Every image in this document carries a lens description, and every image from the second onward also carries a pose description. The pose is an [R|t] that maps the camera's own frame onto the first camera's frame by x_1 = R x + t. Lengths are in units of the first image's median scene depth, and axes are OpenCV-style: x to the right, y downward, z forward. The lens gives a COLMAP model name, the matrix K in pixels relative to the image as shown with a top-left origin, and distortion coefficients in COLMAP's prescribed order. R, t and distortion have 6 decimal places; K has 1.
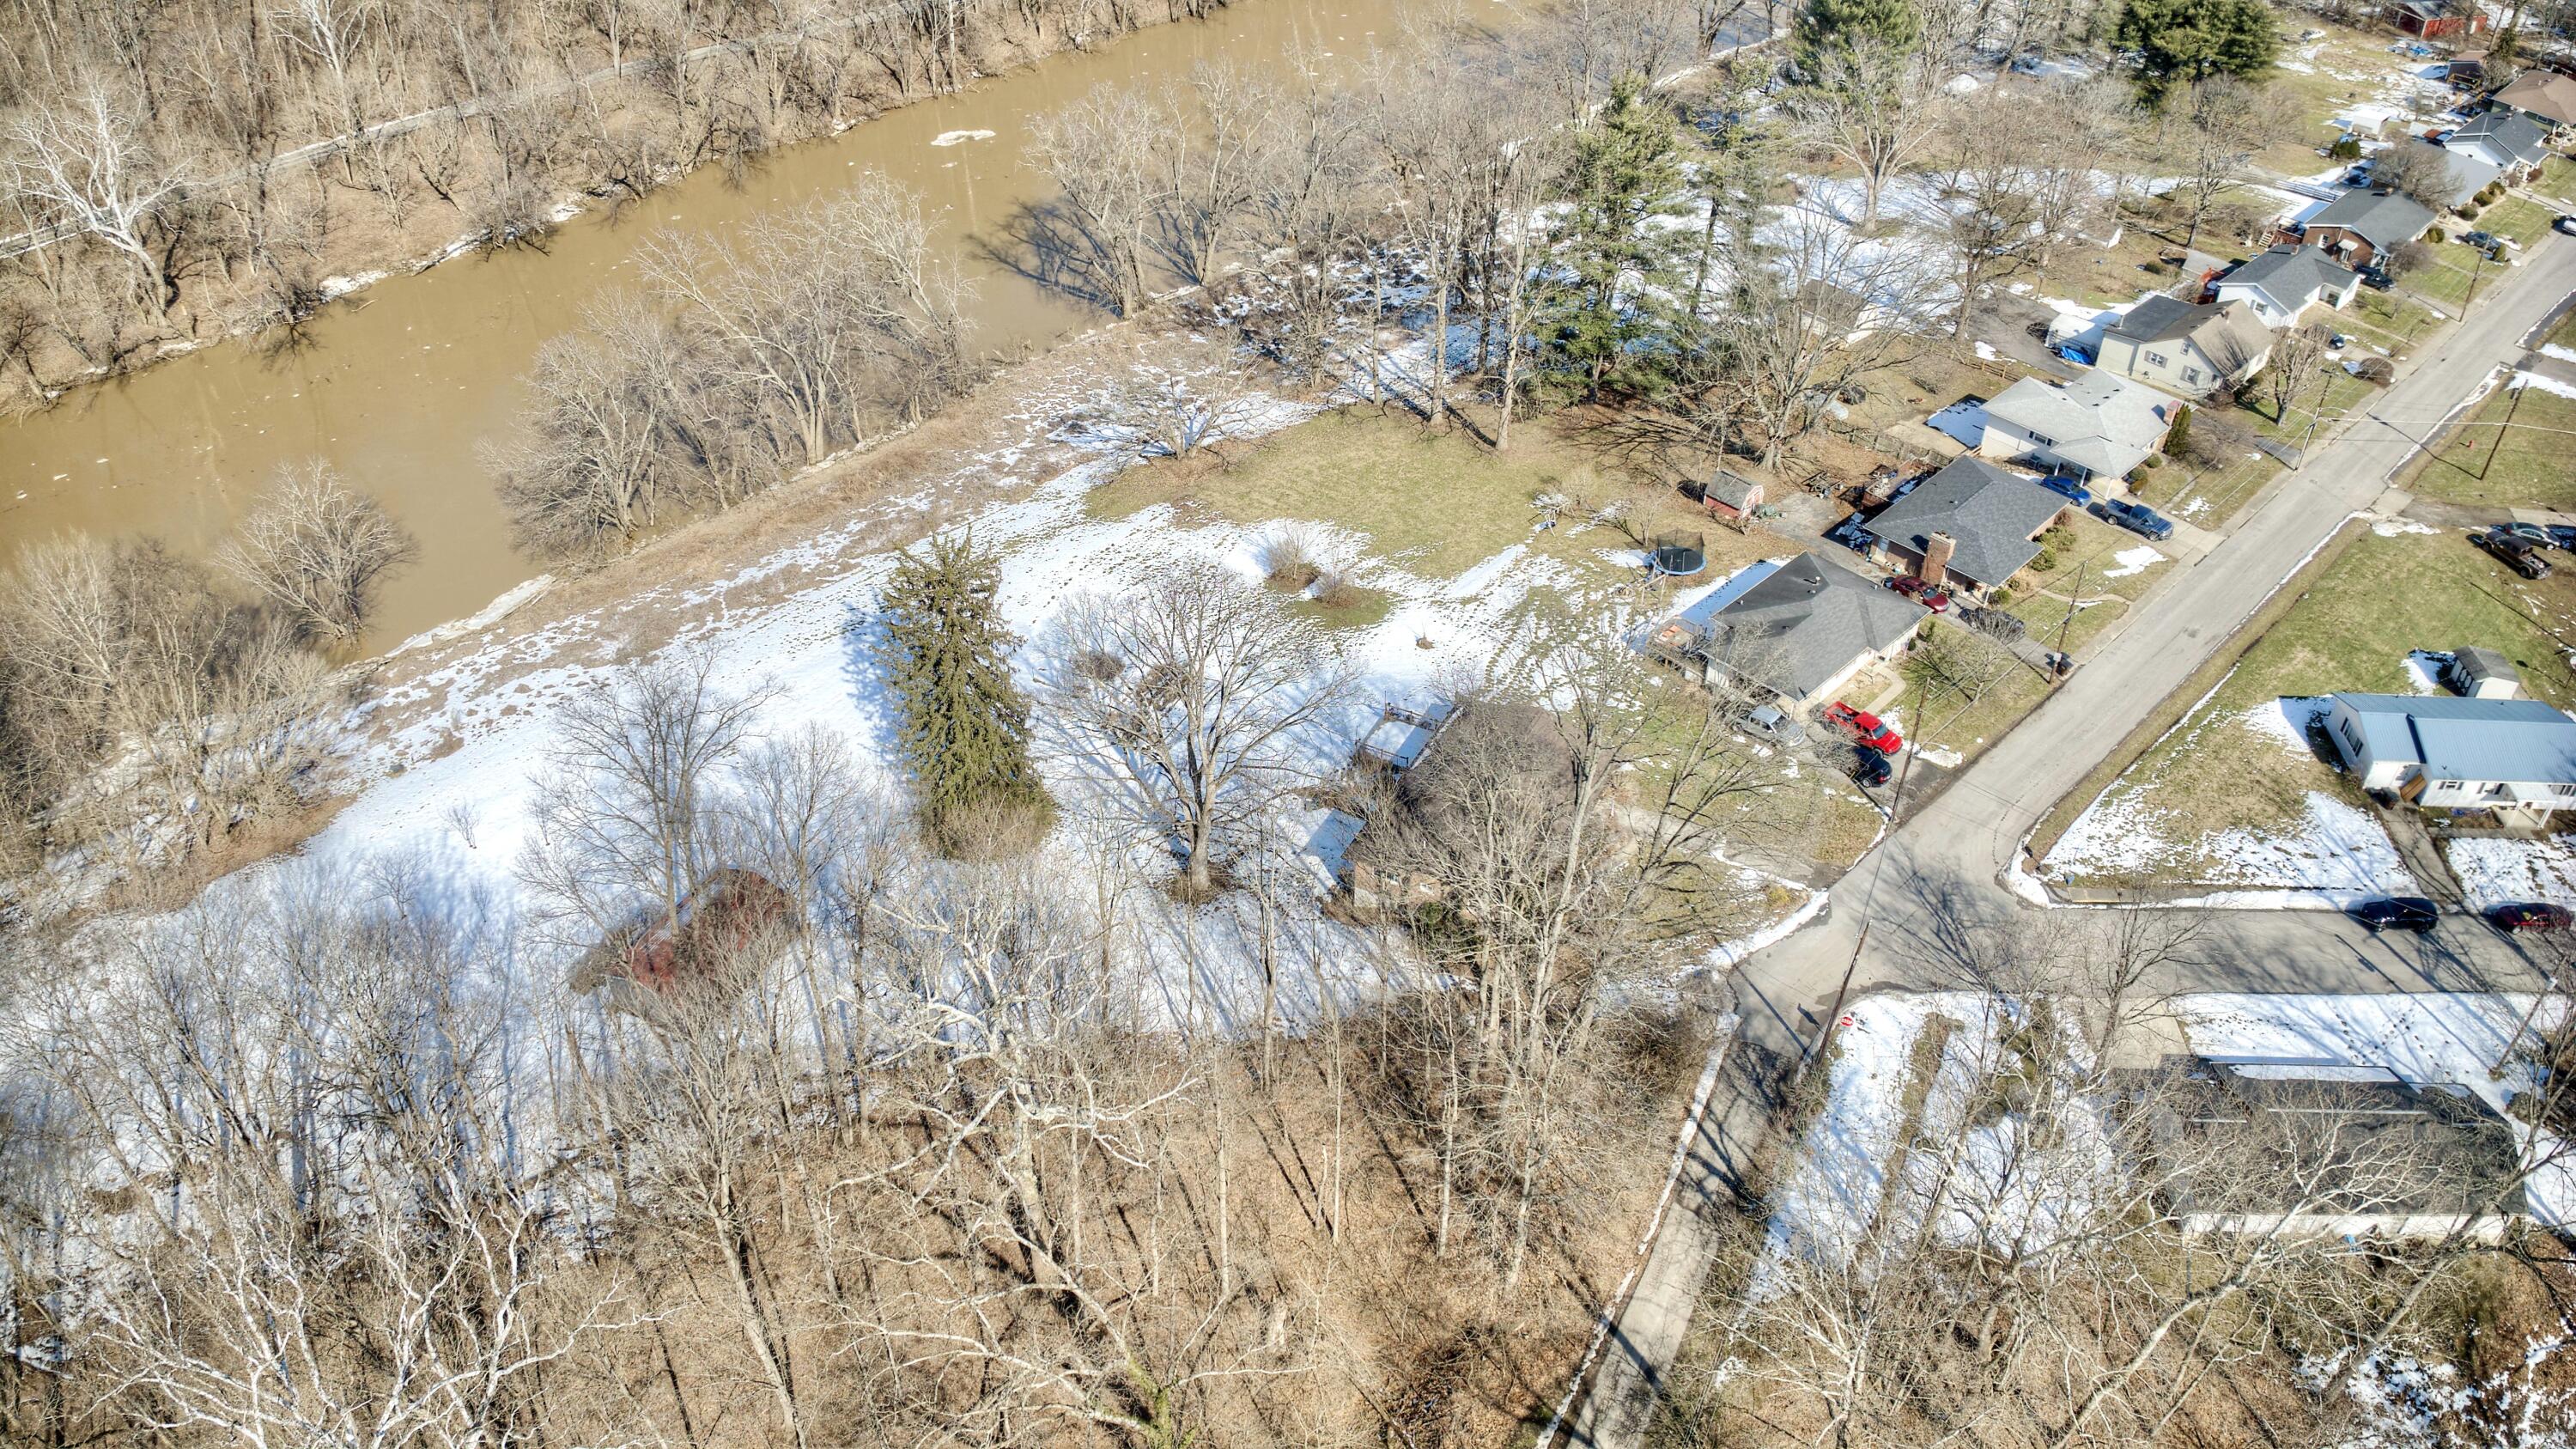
lens RADIAL K [[1803.2, 0, 1288.0], [0, 1803.2, 724.5], [0, 0, 1]] dist [-0.100027, -0.022546]
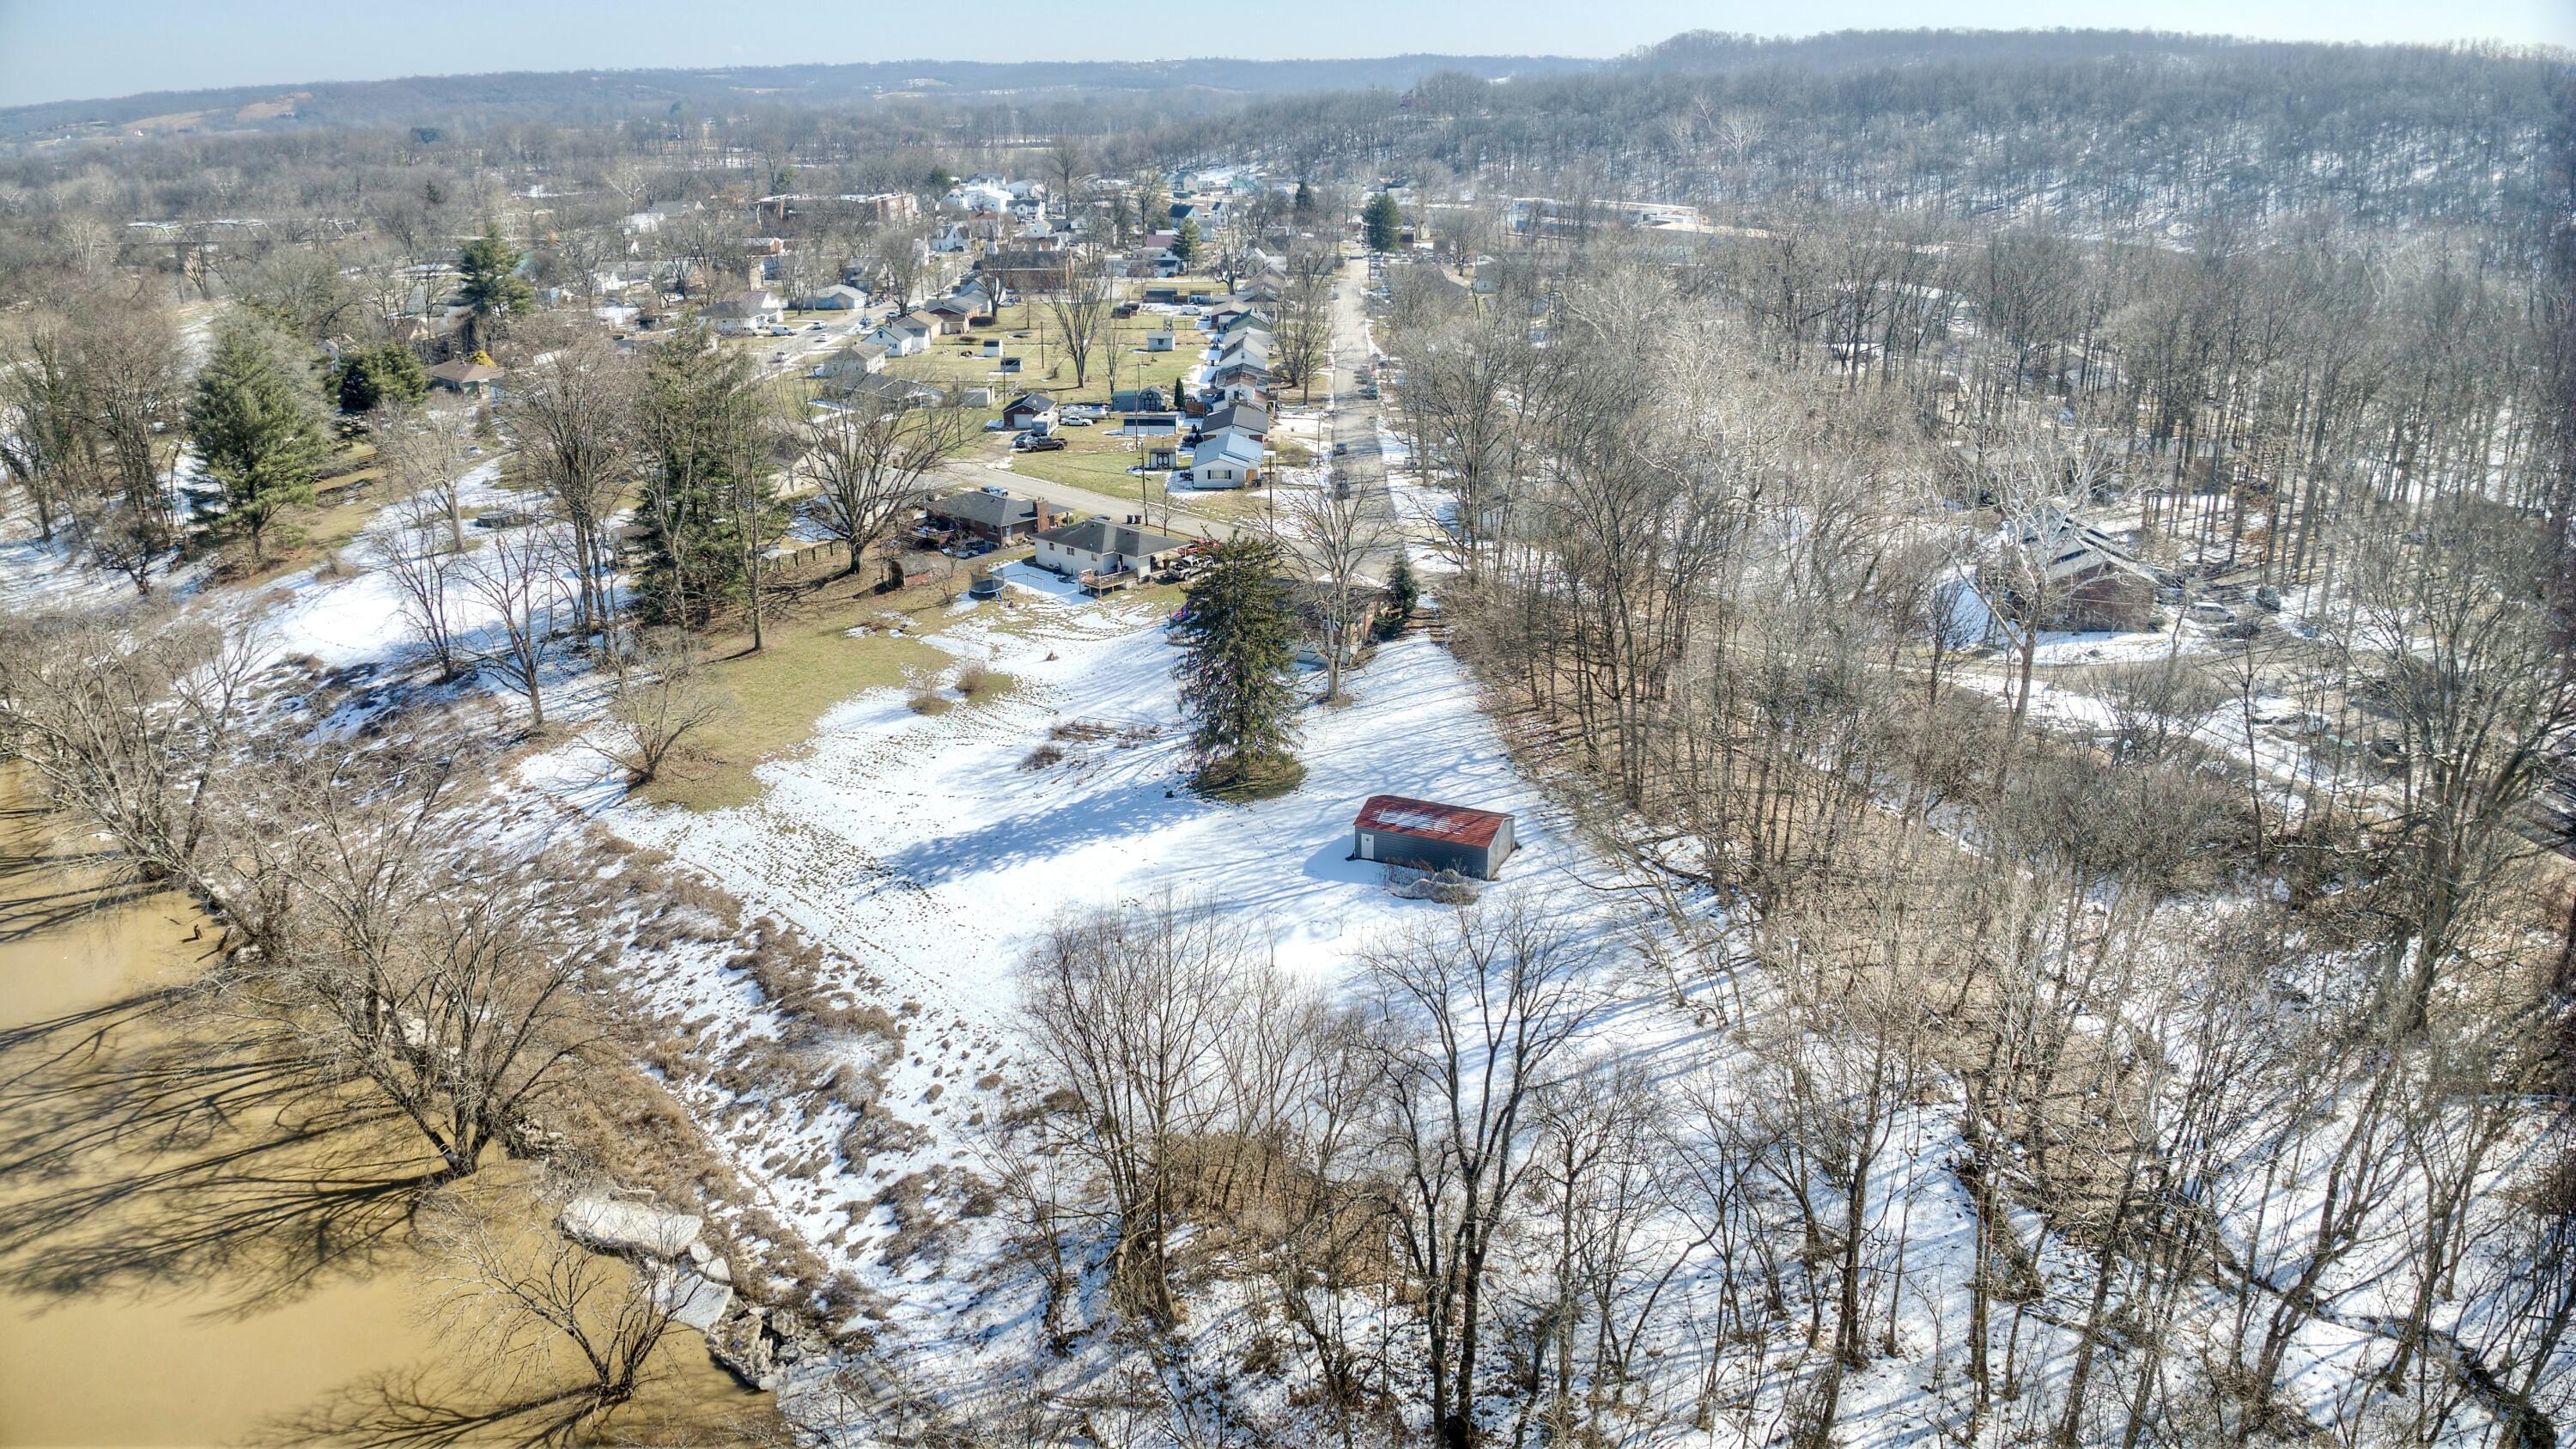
lens RADIAL K [[1803.2, 0, 1288.0], [0, 1803.2, 724.5], [0, 0, 1]] dist [-0.100027, -0.022546]
pose [[-0.038724, -0.343864, 0.938221, -1.324747], [0.629750, 0.720597, 0.290095, -0.316999], [-0.775832, 0.602078, 0.188644, 0.730366]]
